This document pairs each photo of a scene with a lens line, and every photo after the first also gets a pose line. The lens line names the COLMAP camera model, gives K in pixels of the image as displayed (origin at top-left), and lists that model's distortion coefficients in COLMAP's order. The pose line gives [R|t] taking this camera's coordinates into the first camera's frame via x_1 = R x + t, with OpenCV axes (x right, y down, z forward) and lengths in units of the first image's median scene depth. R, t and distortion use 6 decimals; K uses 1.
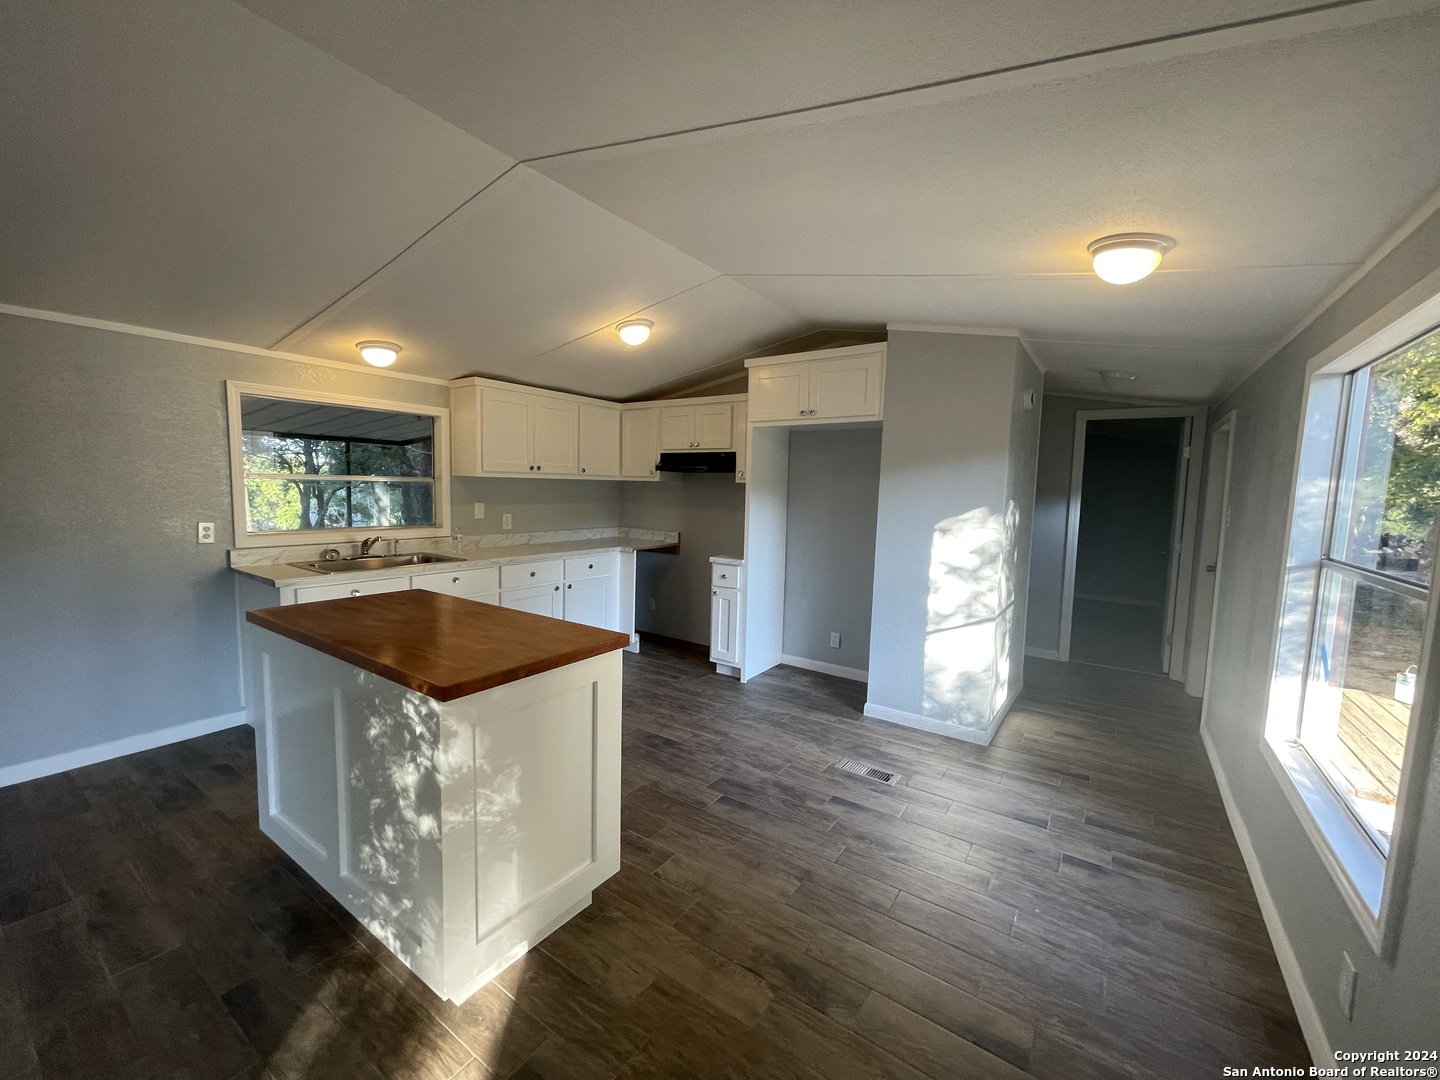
lens RADIAL K [[576.8, 0, 720.0], [0, 576.8, 540.0], [0, 0, 1]] dist [0.000510, 0.000028]
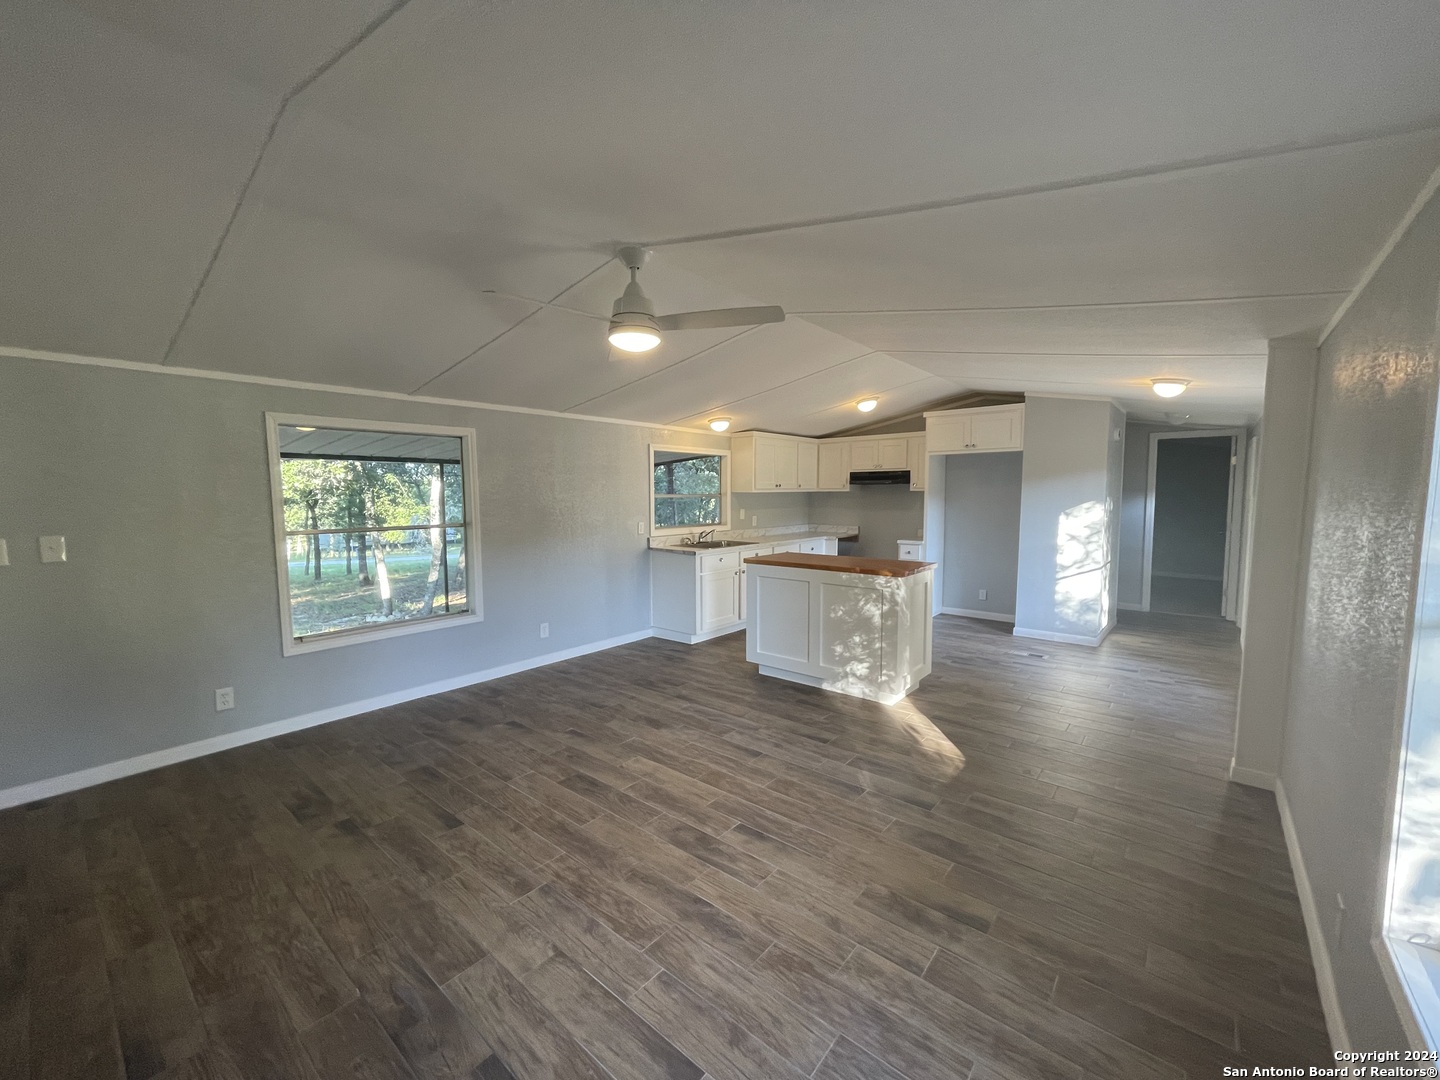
lens RADIAL K [[576.8, 0, 720.0], [0, 576.8, 540.0], [0, 0, 1]] dist [0.000510, 0.000028]
pose [[0.995219, -0.022929, -0.094935, -0.382351], [0.021970, 0.999697, -0.011136, 0.040498], [0.095161, 0.008997, 0.995421, -0.638700]]
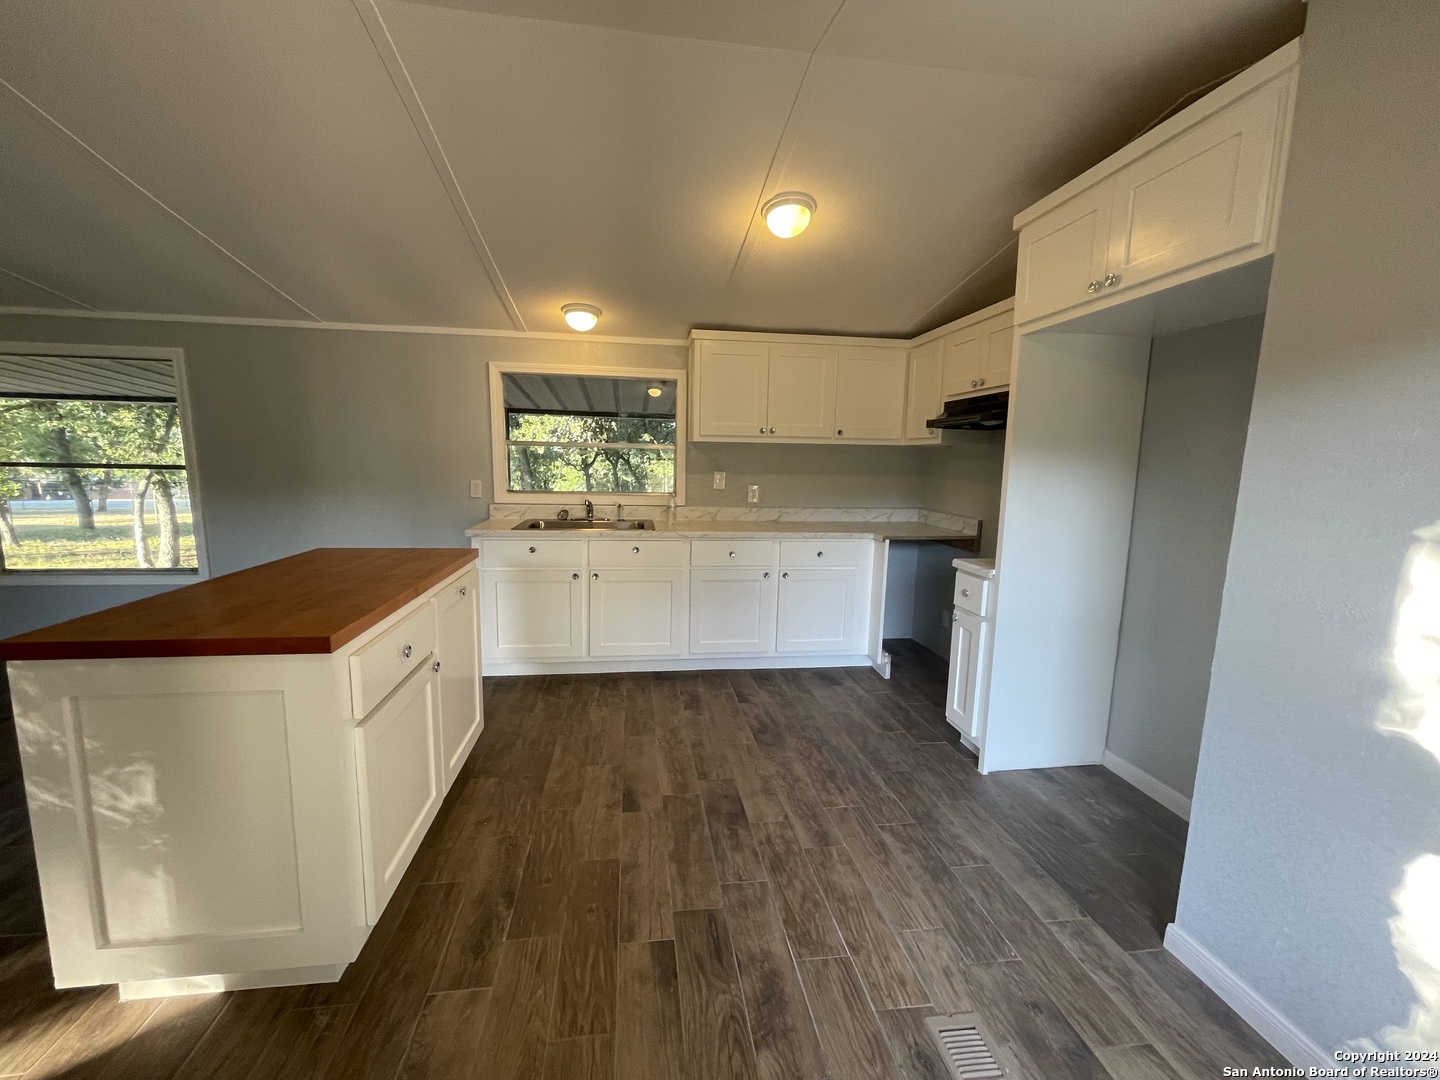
lens RADIAL K [[587.9, 0, 713.6], [0, 587.9, 540.9], [0, 0, 1]] dist [0.002734, 0.000196]
pose [[0.673408, 0.091418, -0.733597, 0.311419], [-0.070069, 0.995750, 0.059767, -0.011663], [0.735943, 0.011155, 0.676952, 0.418206]]
